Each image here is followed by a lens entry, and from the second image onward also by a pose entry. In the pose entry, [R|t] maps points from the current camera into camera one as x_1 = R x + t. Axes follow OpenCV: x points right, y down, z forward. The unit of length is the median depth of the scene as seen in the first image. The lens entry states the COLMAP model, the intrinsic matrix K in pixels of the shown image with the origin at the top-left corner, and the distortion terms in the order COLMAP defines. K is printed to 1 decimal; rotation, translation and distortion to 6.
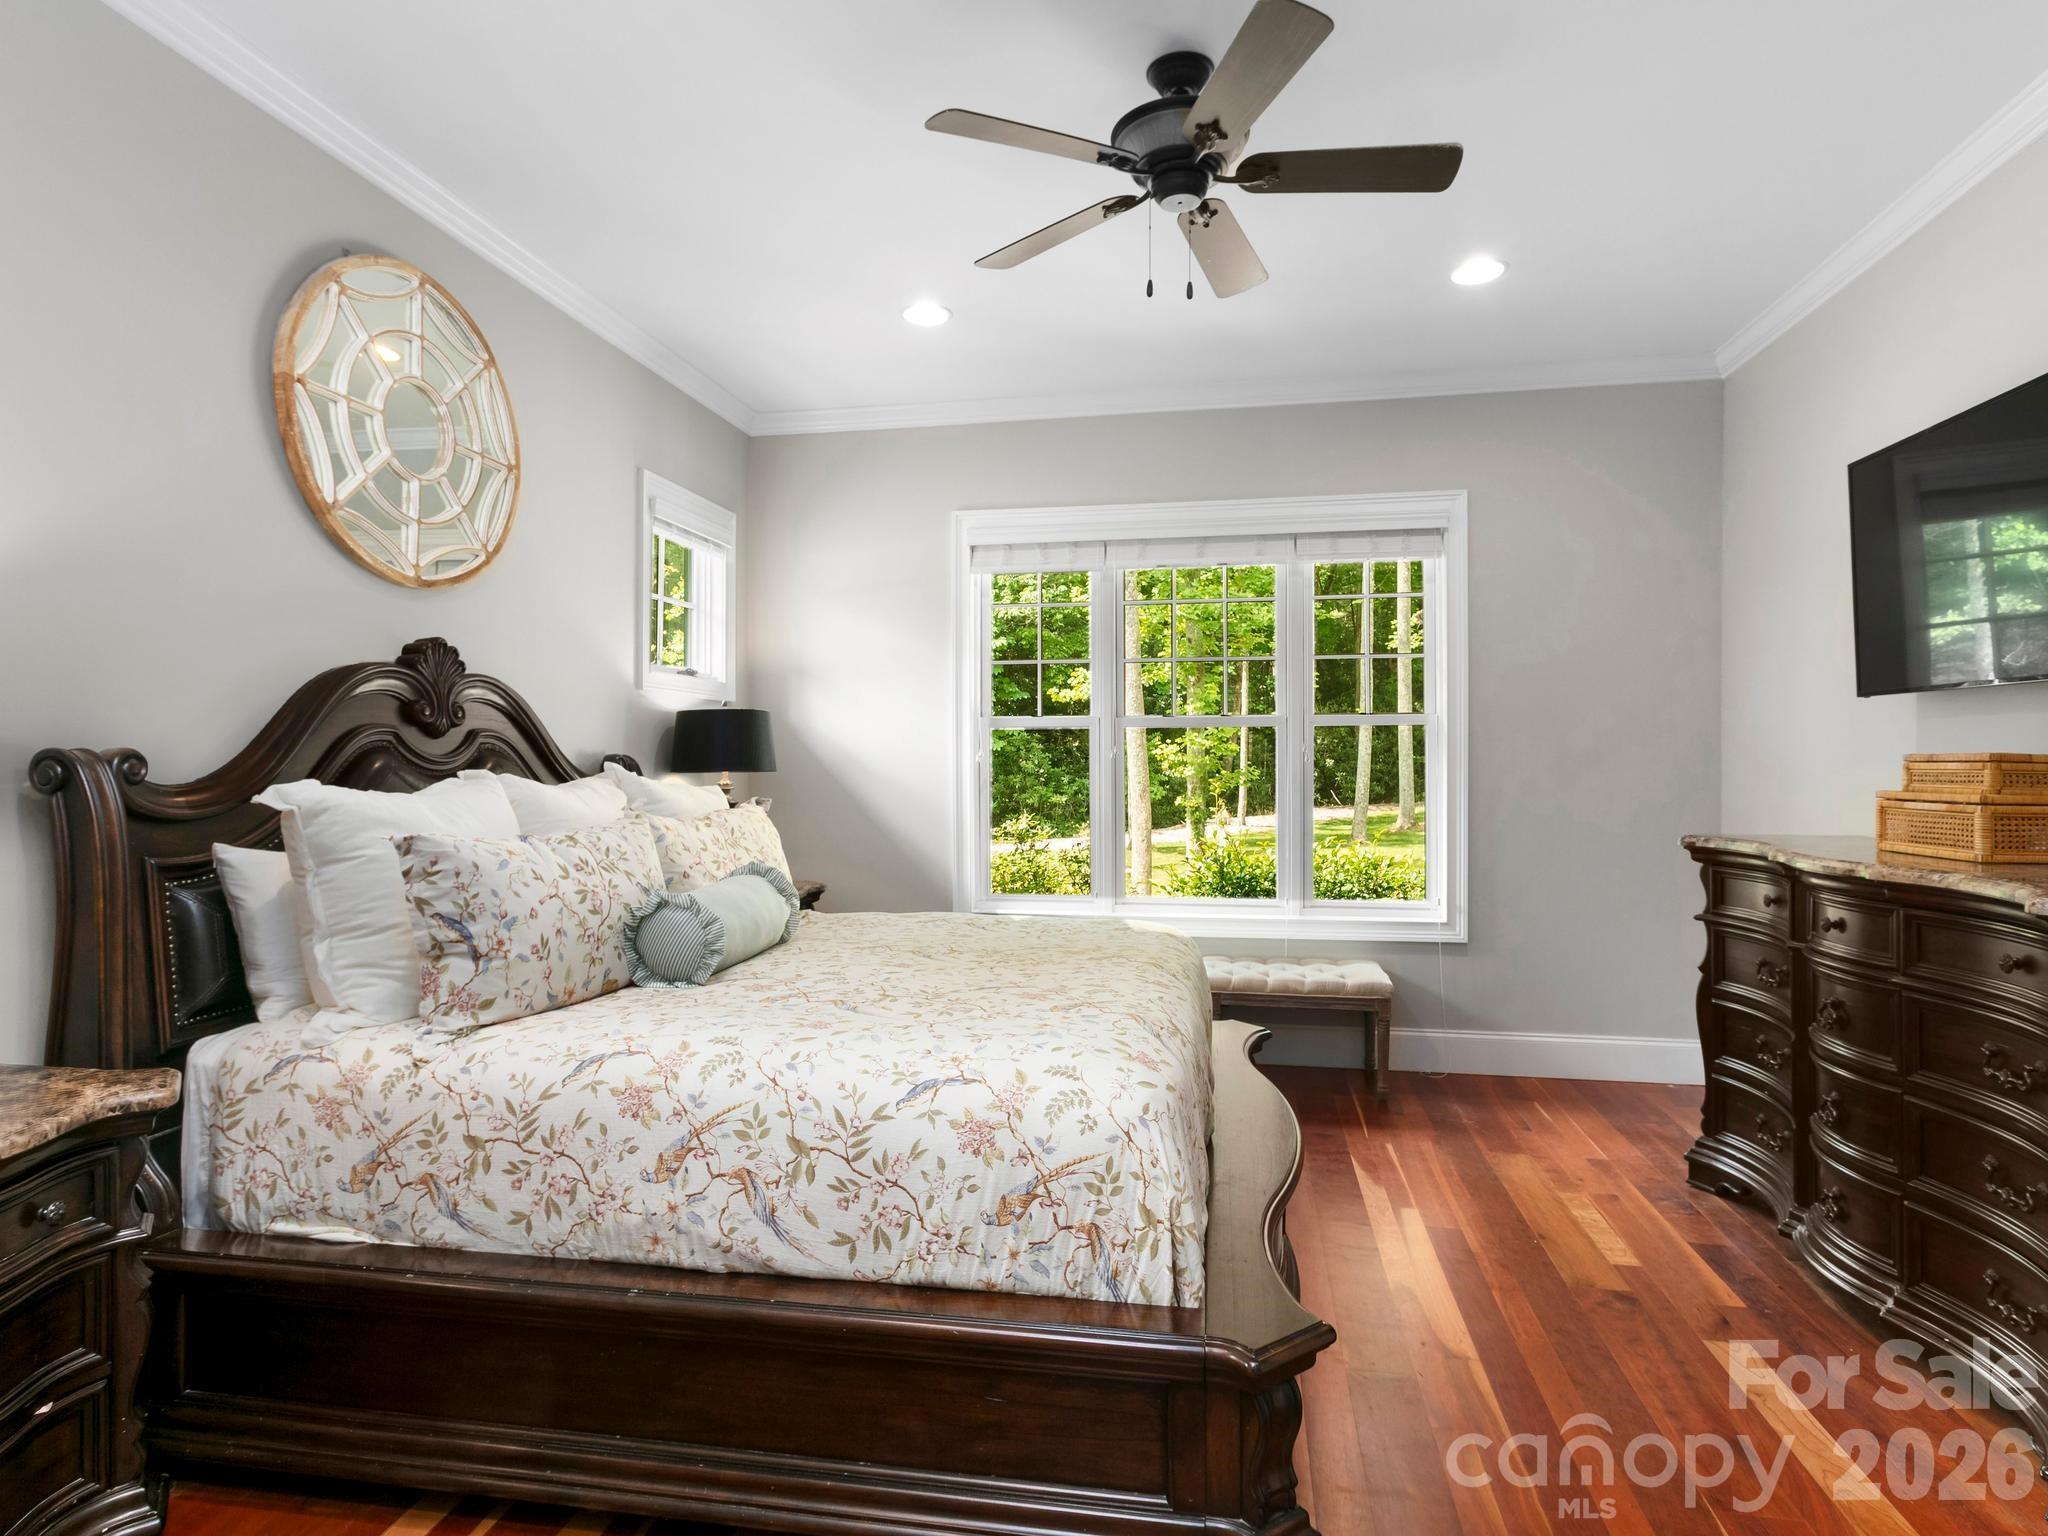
lens RADIAL K [[1114.2, 0, 1032.0], [0, 1114.2, 768.9], [0, 0, 1]] dist [-0.002047, 0.003422]
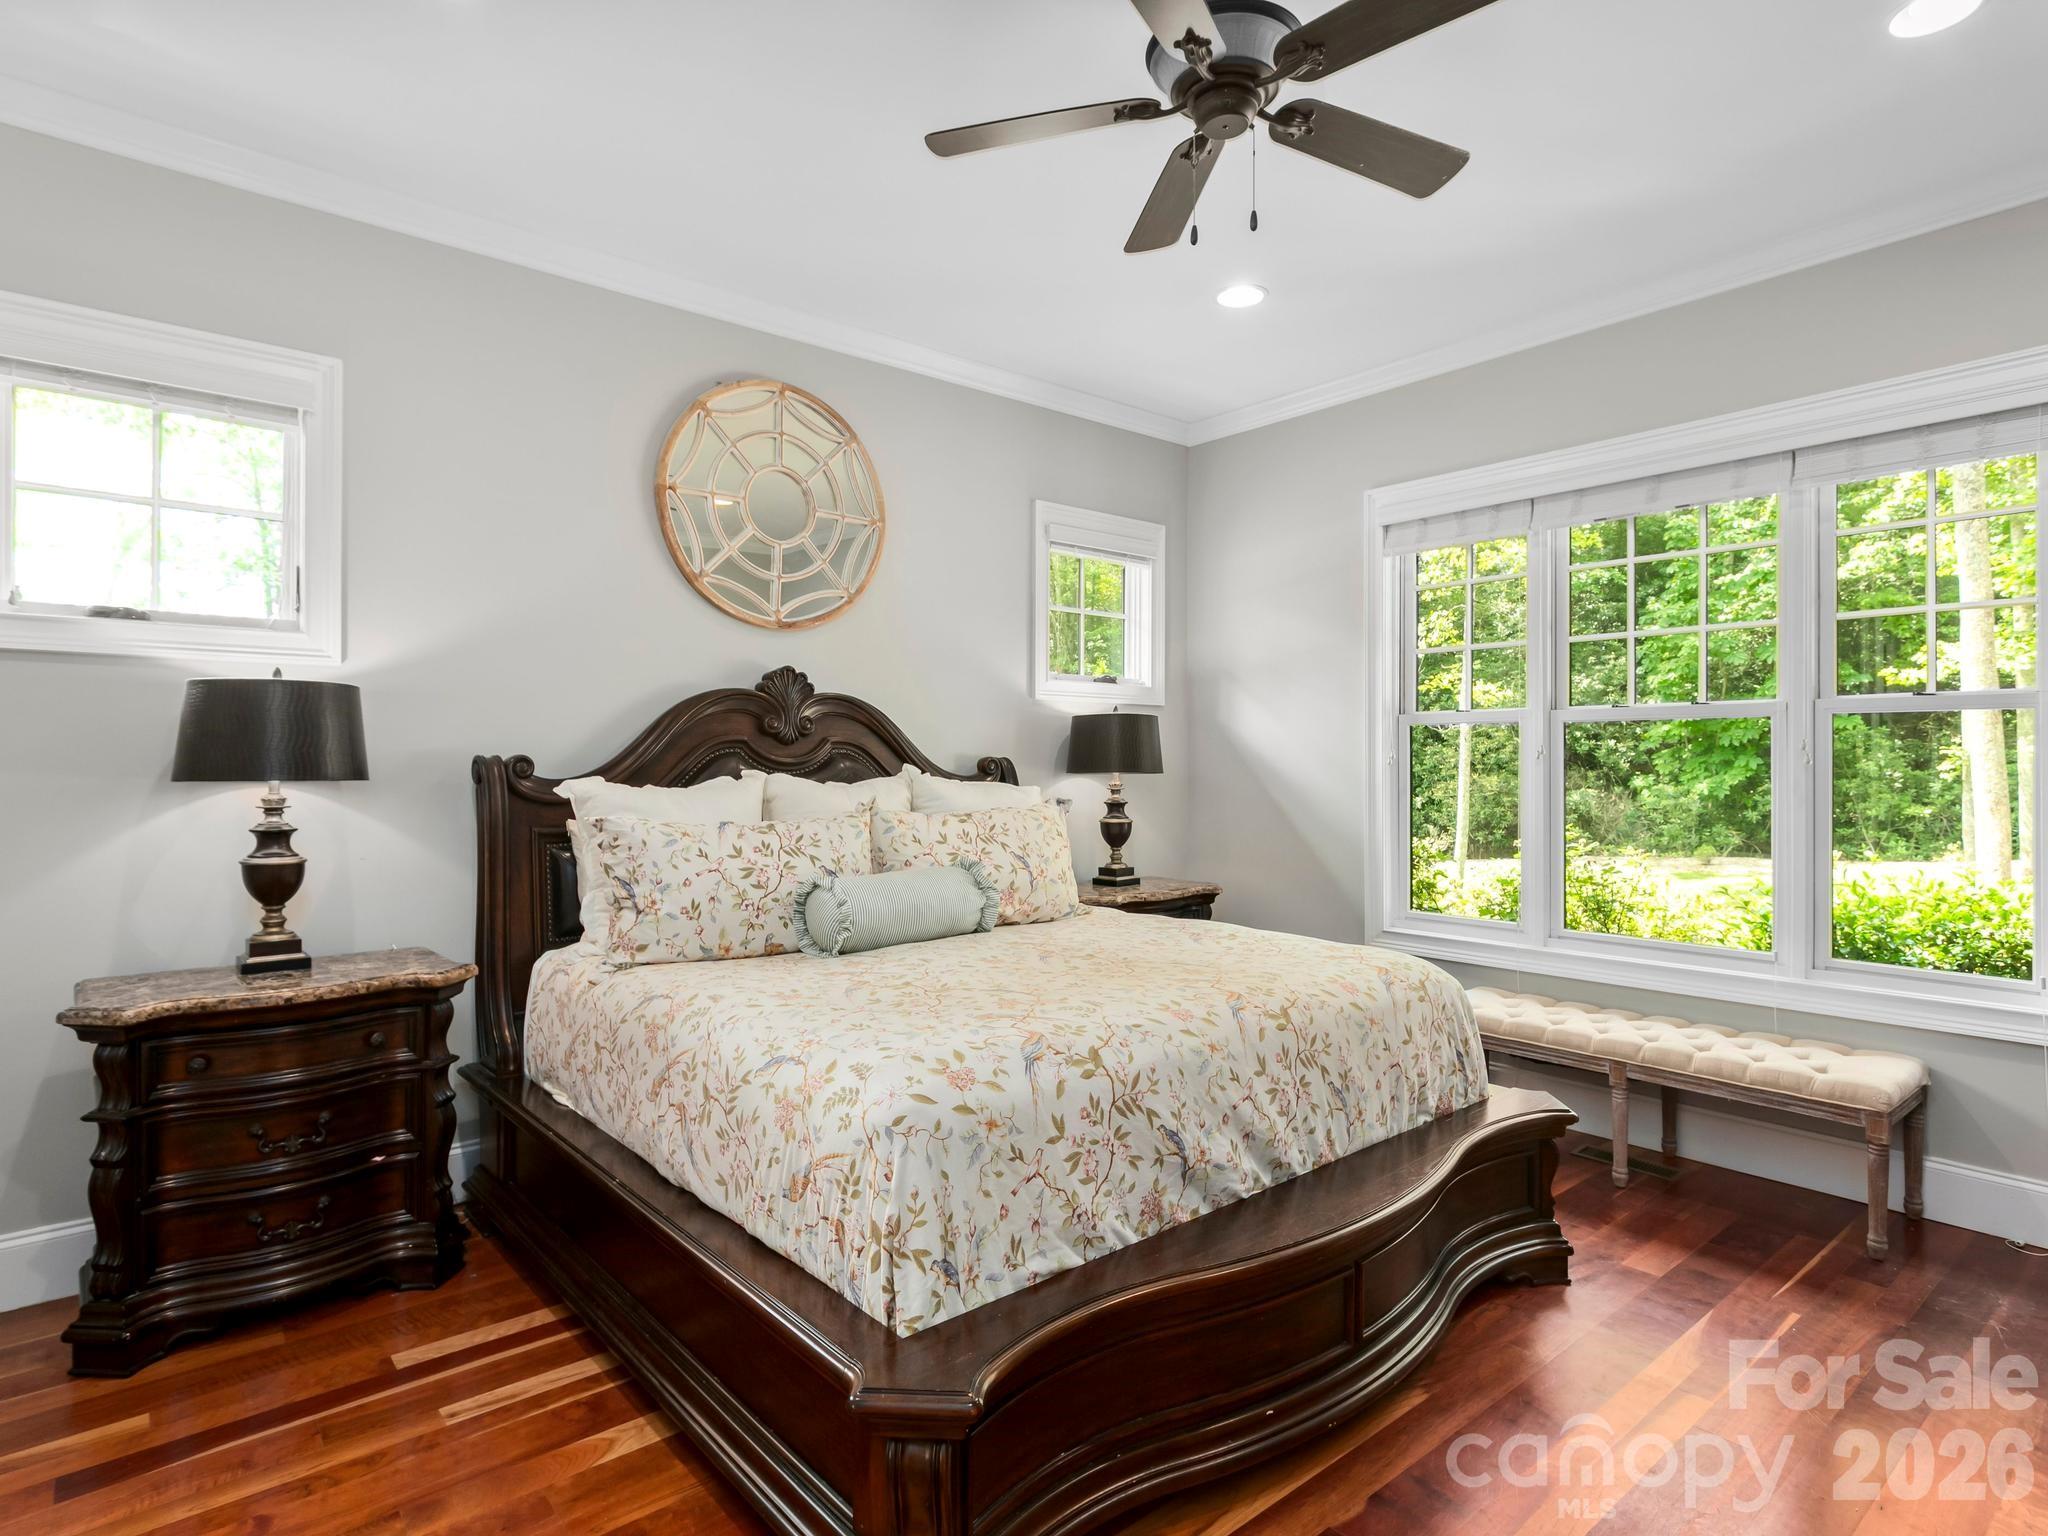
lens RADIAL K [[1114.2, 0, 1032.0], [0, 1114.2, 768.9], [0, 0, 1]] dist [-0.002047, 0.003422]
pose [[0.768439, 0.004248, -0.639909, 0.656976], [-0.004395, 0.999989, 0.001361, -0.004449], [0.639908, 0.001767, 0.768450, 0.259975]]
